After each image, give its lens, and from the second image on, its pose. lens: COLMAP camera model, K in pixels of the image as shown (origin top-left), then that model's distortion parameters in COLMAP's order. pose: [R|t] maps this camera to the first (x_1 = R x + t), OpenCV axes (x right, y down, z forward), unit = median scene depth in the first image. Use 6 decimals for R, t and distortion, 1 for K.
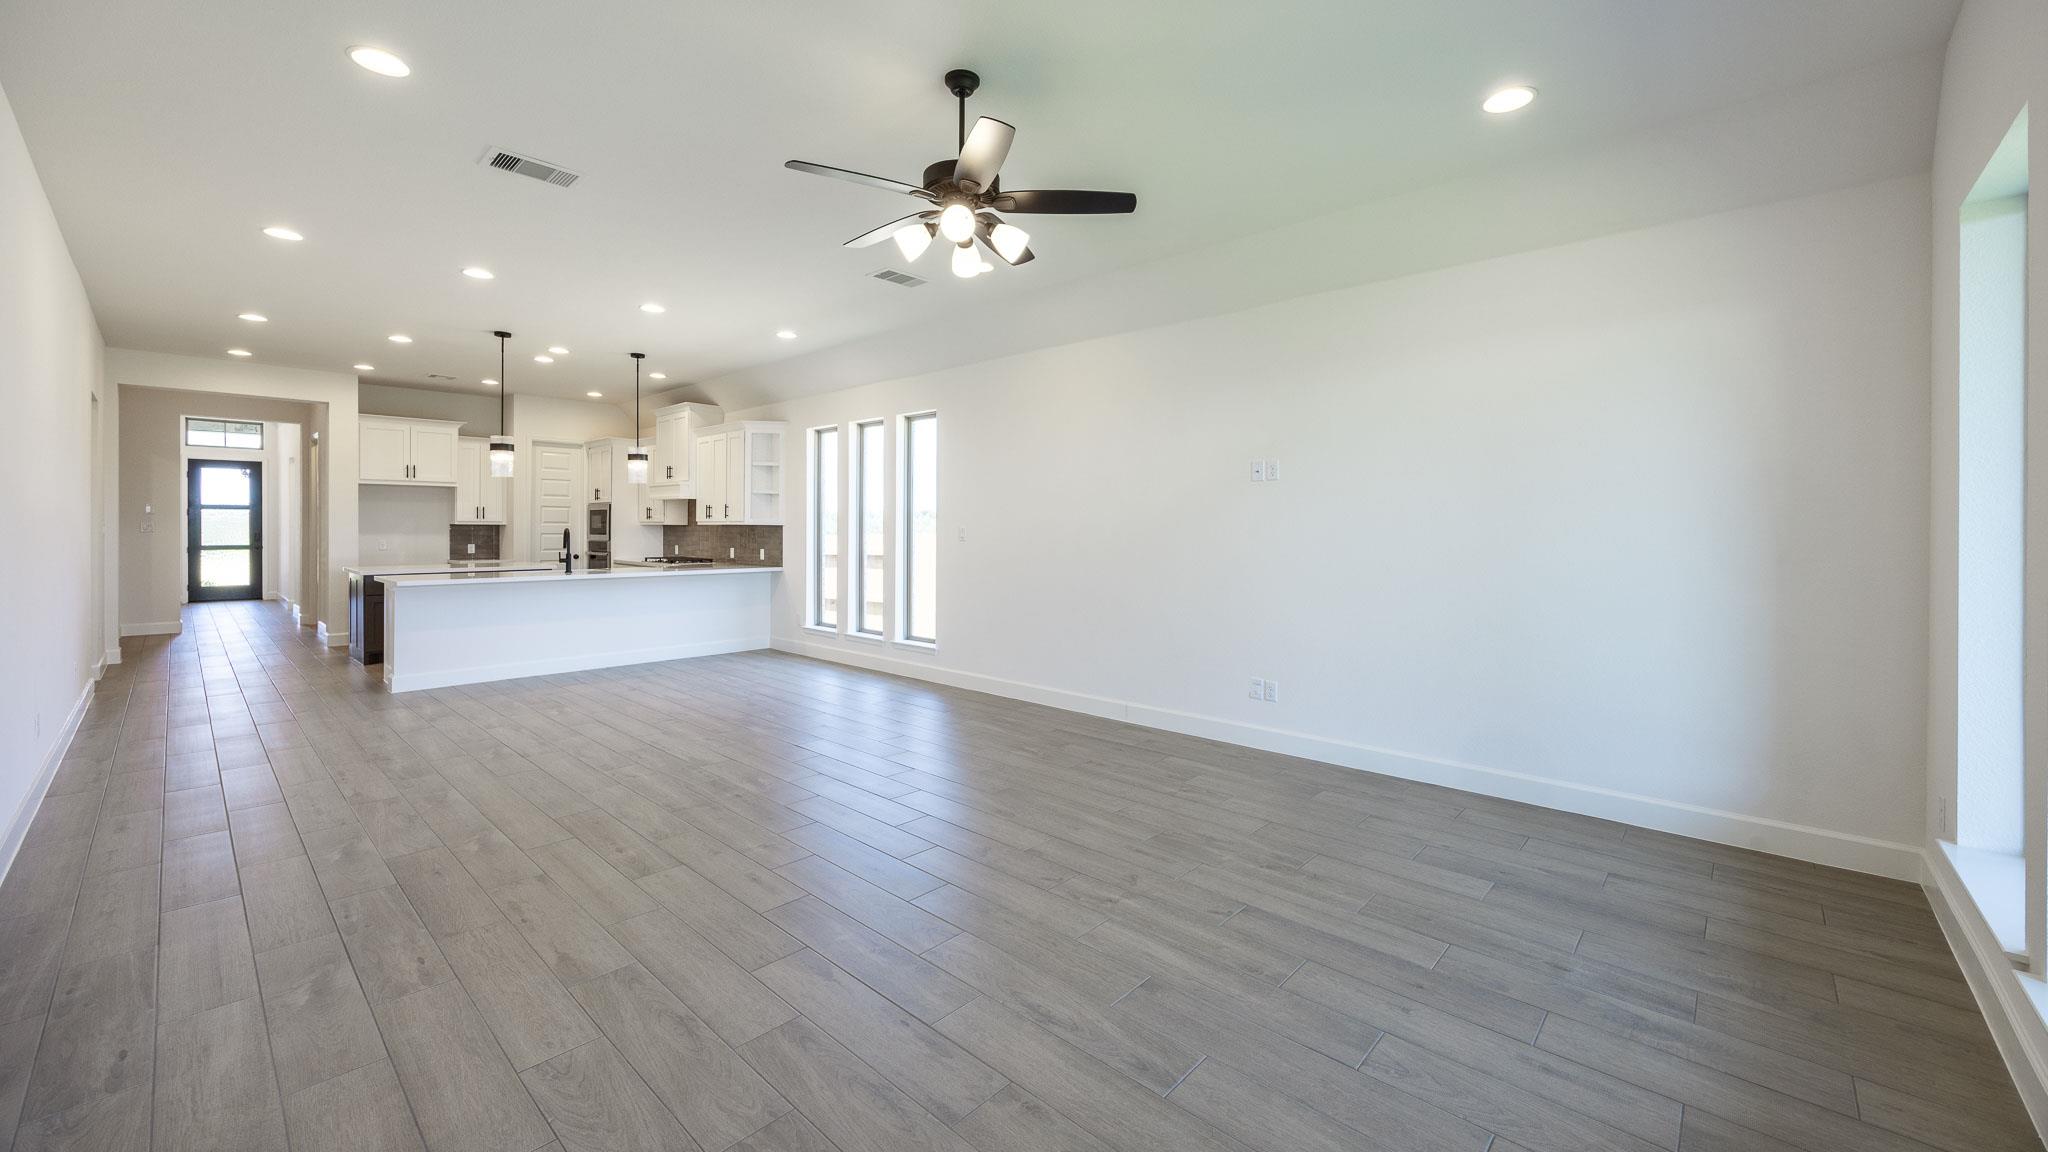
lens RADIAL K [[791.9, 0, 1021.1], [0, 791.9, 541.5], [0, 0, 1]] dist [-0.000156, -0.000003]
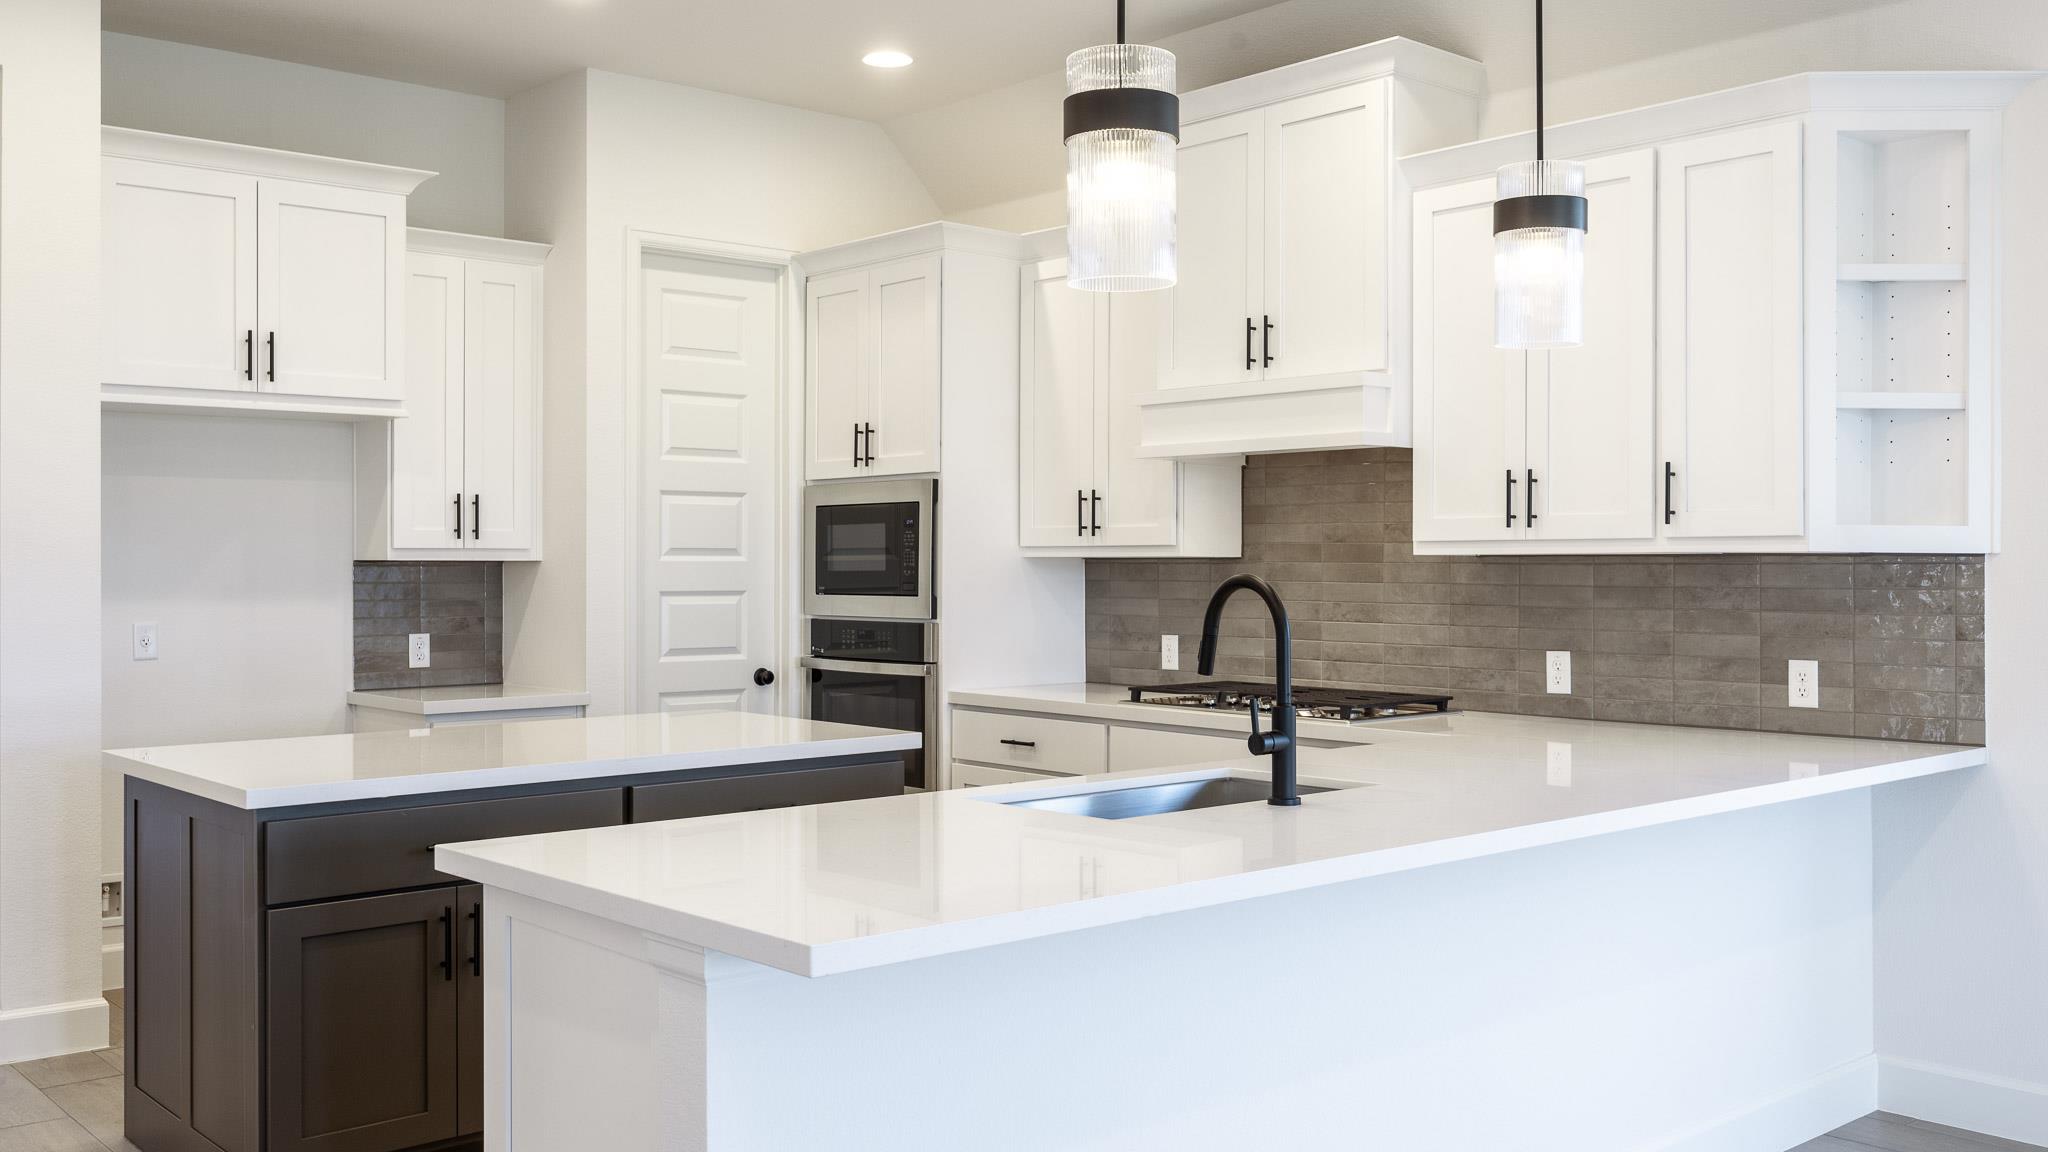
lens RADIAL K [[1819.7, 0, 1024.0], [0, 1819.7, 576.0], [0, 0, 1]] dist [0.007978, -0.107633]
pose [[0.995109, -0.005589, -0.098623, -0.444489], [0.004553, 0.999932, -0.010720, -0.009120], [0.098677, 0.010218, 0.995067, 0.418168]]
